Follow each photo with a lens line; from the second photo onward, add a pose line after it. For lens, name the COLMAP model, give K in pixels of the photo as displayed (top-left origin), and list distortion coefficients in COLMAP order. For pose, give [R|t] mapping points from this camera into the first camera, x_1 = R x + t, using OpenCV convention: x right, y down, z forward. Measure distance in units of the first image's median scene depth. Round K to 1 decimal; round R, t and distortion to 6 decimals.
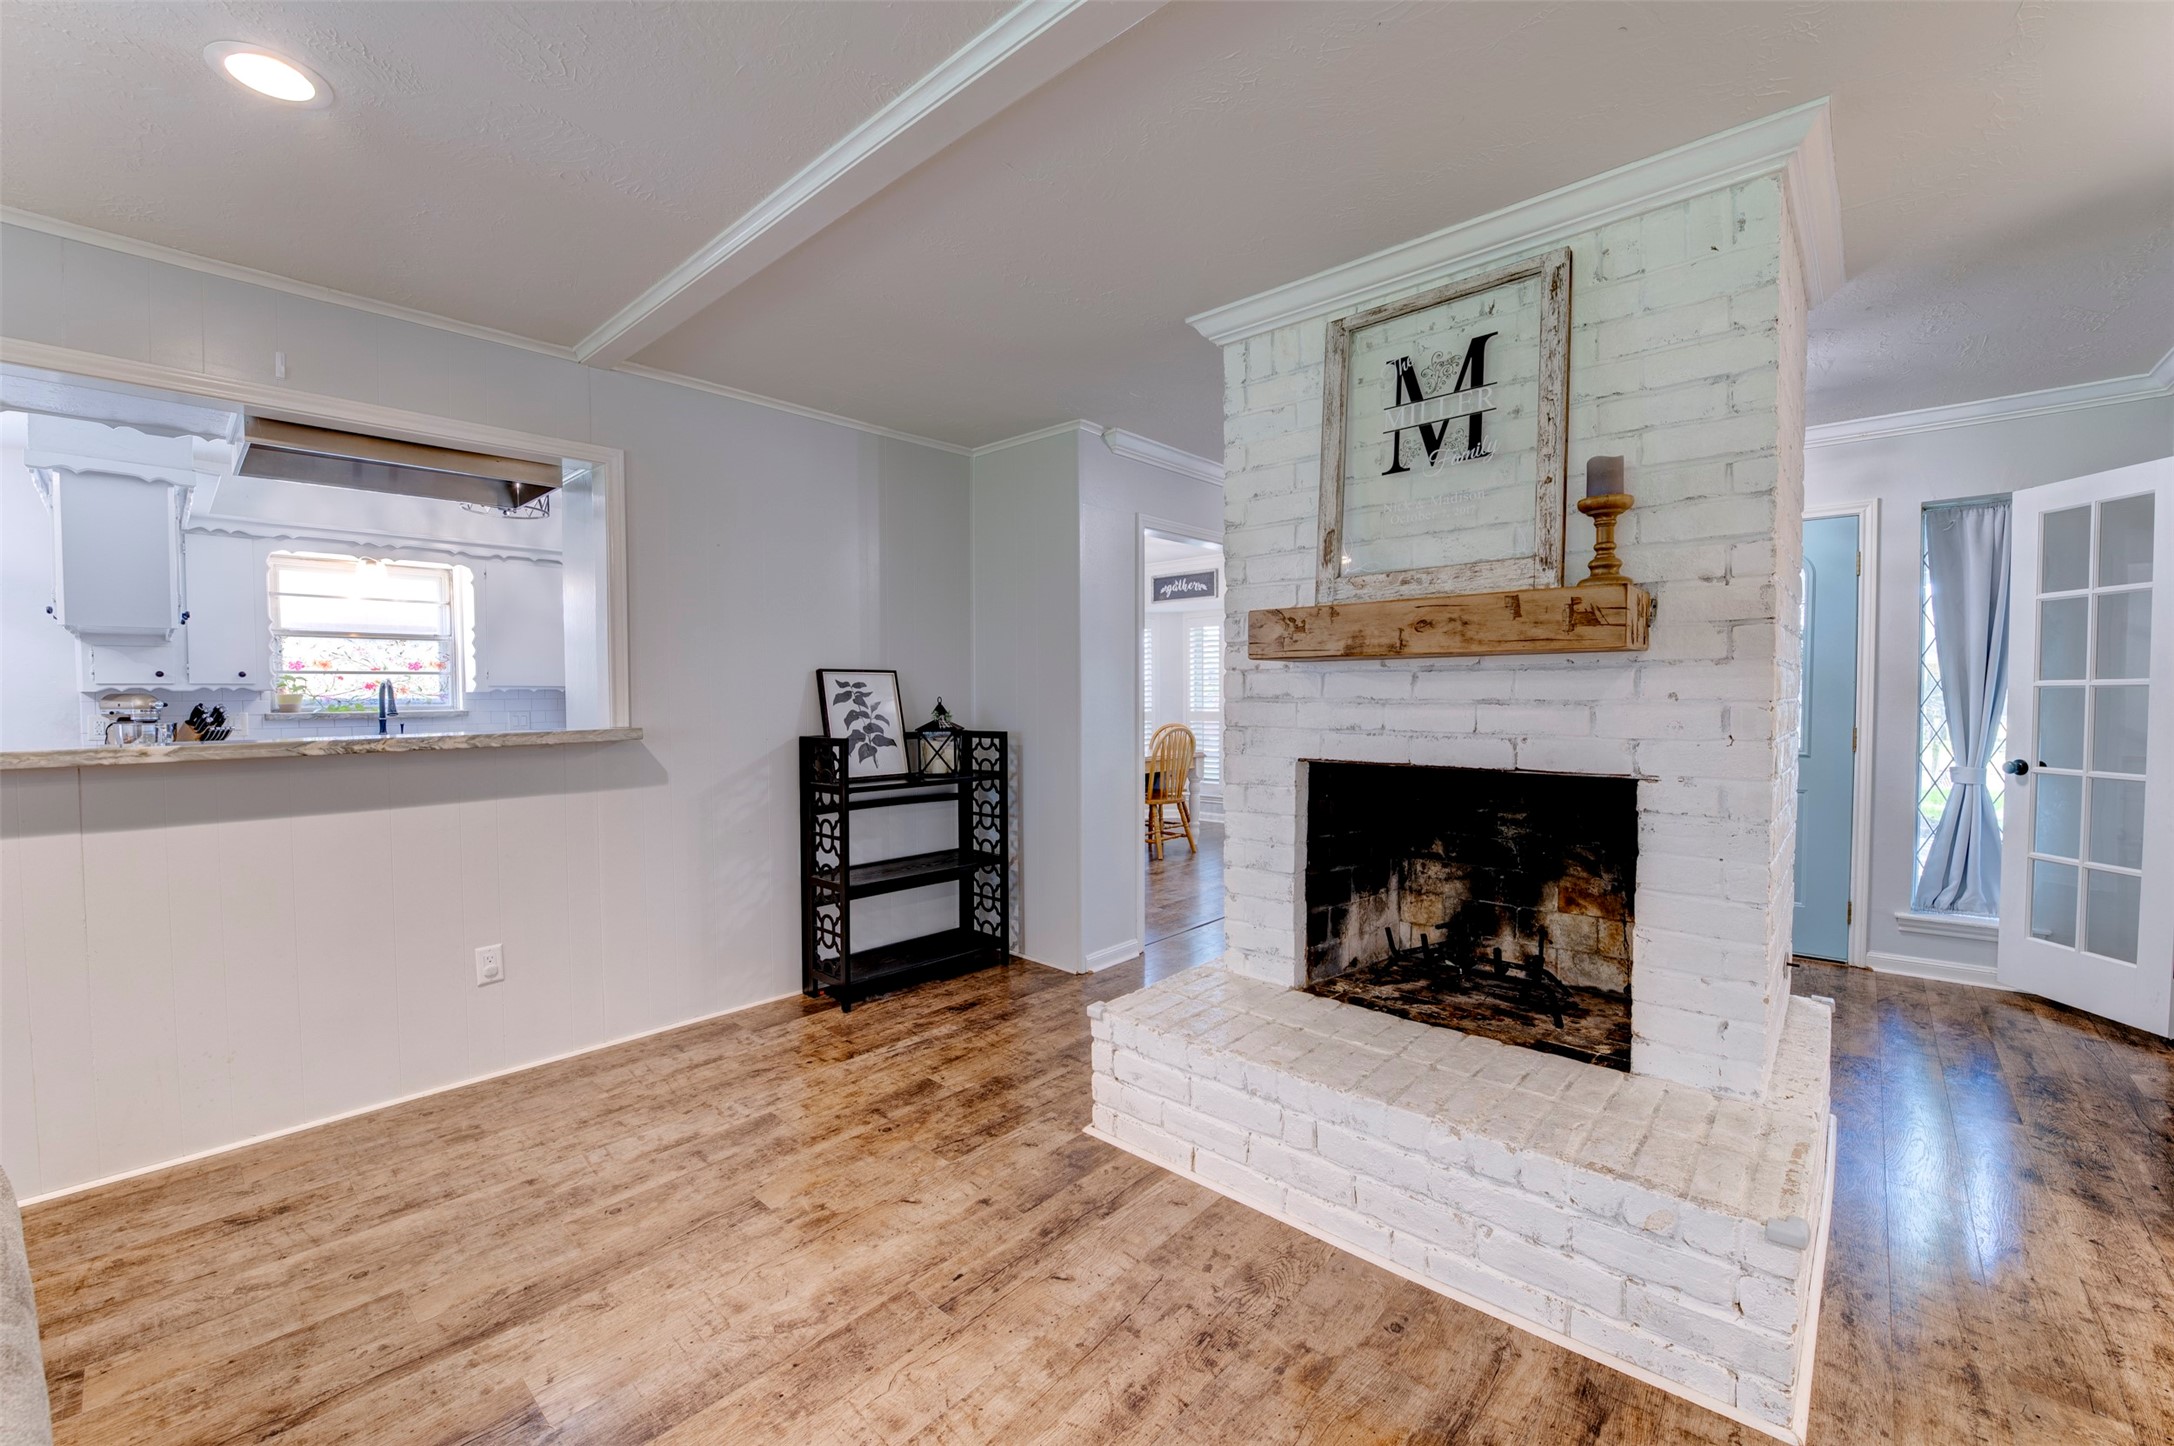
lens RADIAL K [[868.5, 0, 1088.1], [0, 868.5, 724.2], [0, 0, 1]] dist [-0.015868, -0.001767]
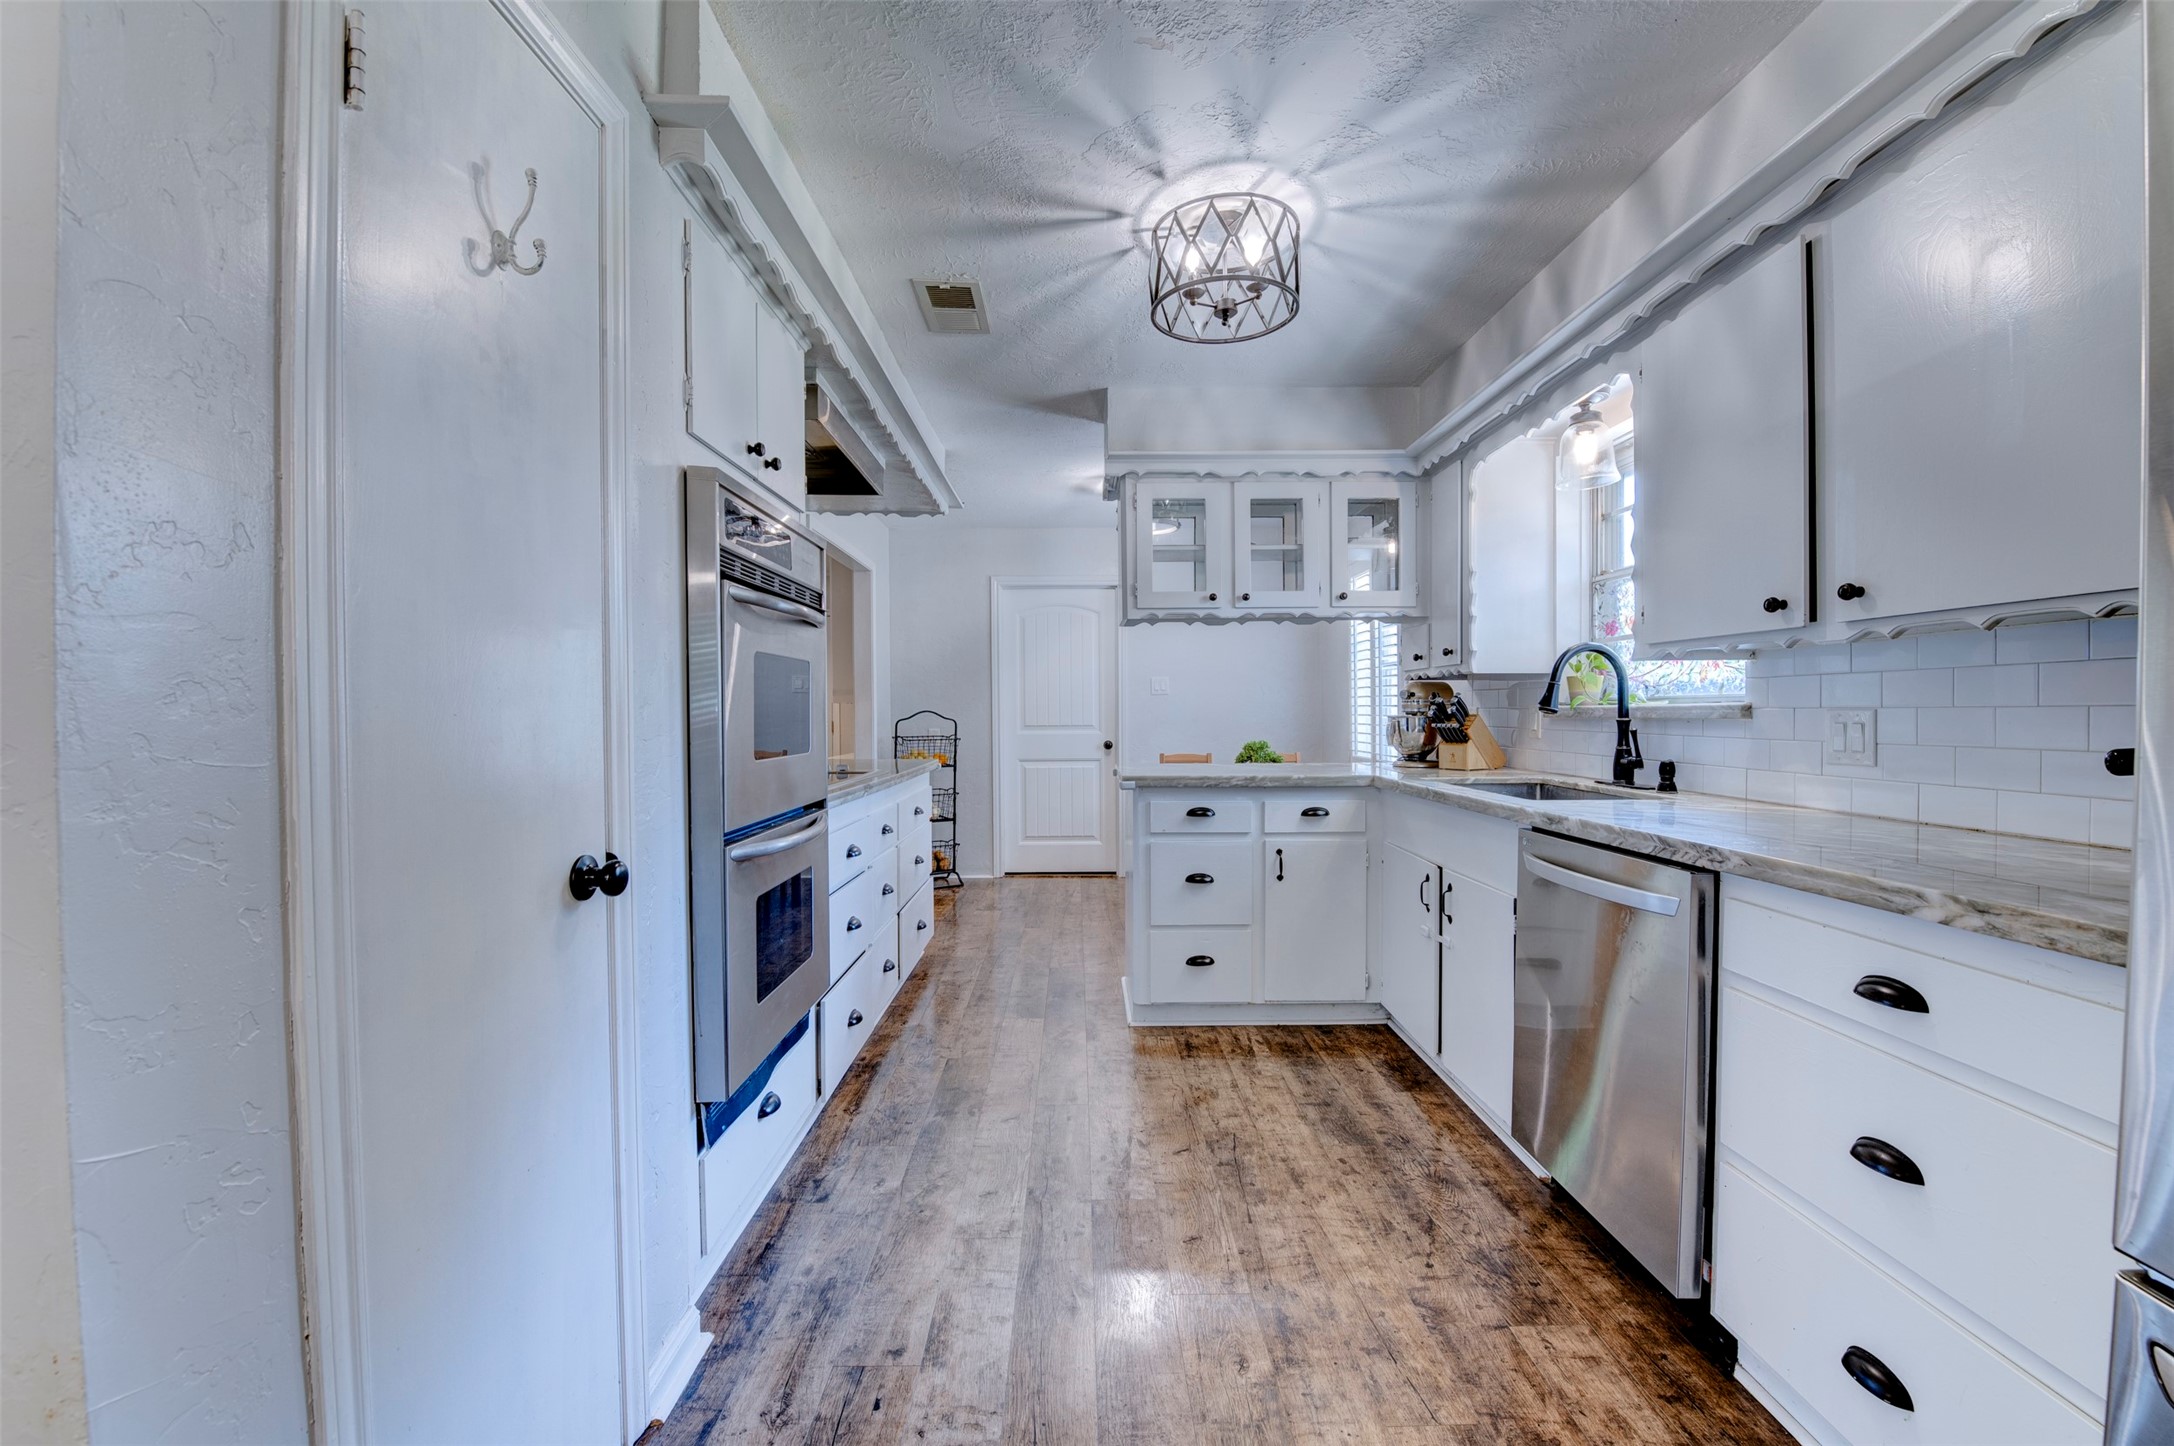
lens RADIAL K [[868.5, 0, 1090.8], [0, 868.5, 721.3], [0, 0, 1]] dist [-0.015868, -0.001767]
pose [[-0.733210, 0.017880, -0.679768, -0.450143], [-0.012890, 0.999109, 0.040182, -0.042306], [0.679881, 0.038224, -0.732326, 2.269550]]
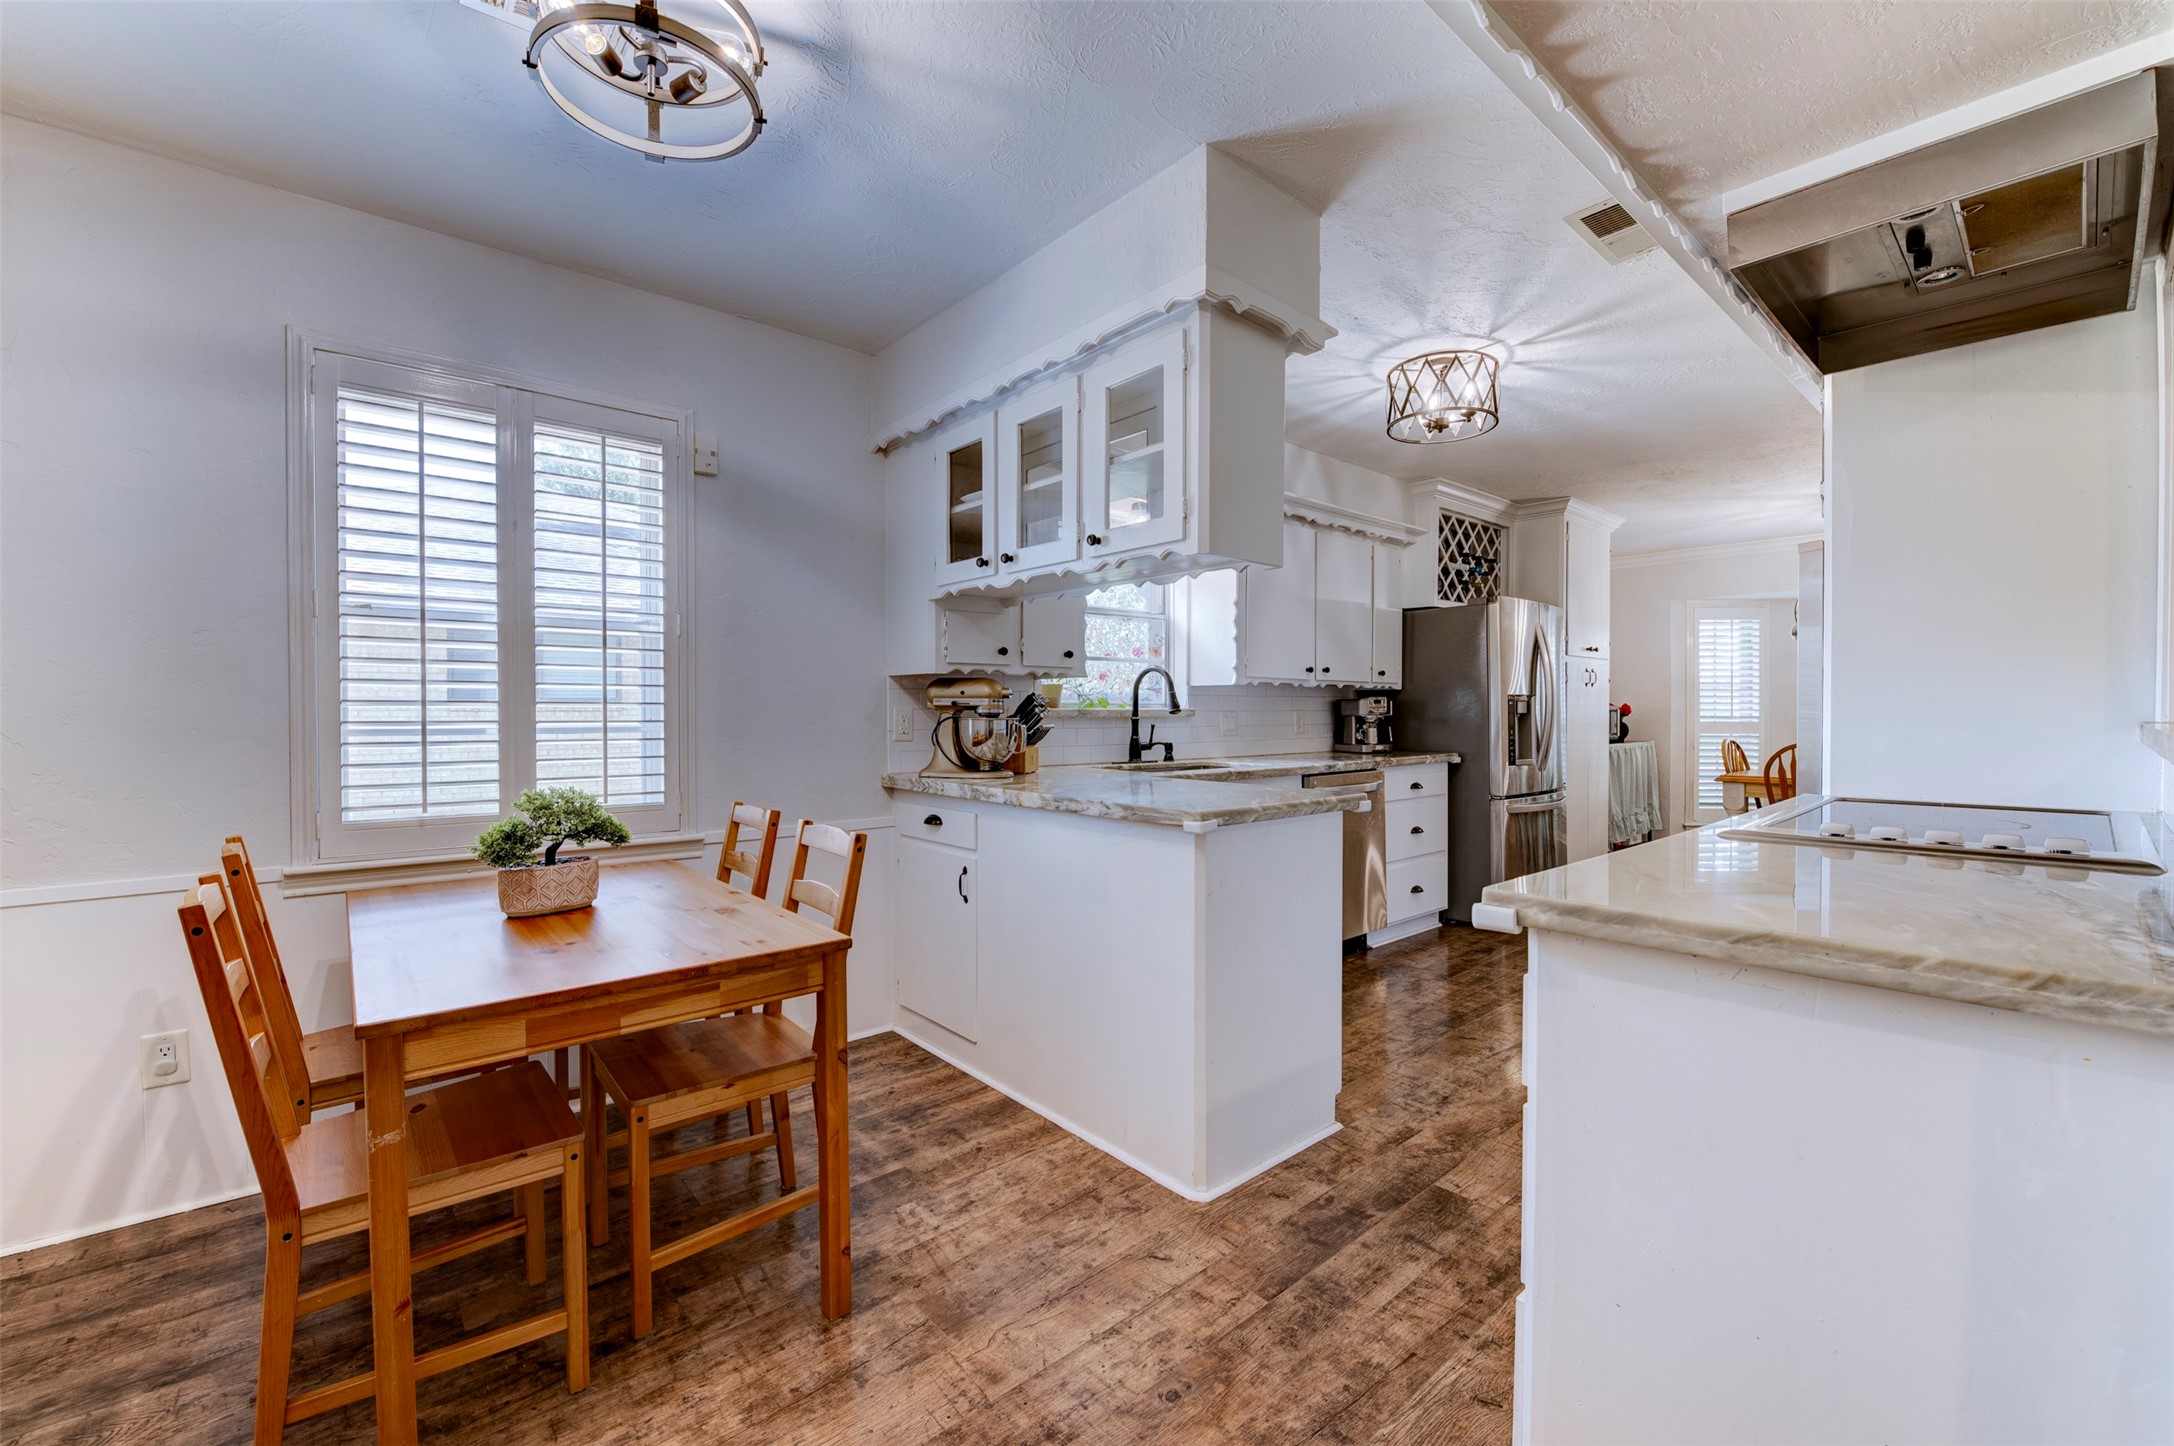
lens RADIAL K [[868.5, 0, 1087.4], [0, 868.5, 721.6], [0, 0, 1]] dist [-0.015868, -0.001767]
pose [[0.991412, 0.009349, -0.130438, -1.487633], [-0.011799, 0.999768, -0.018023, 0.022999], [0.130239, 0.019407, 0.991293, 0.431487]]
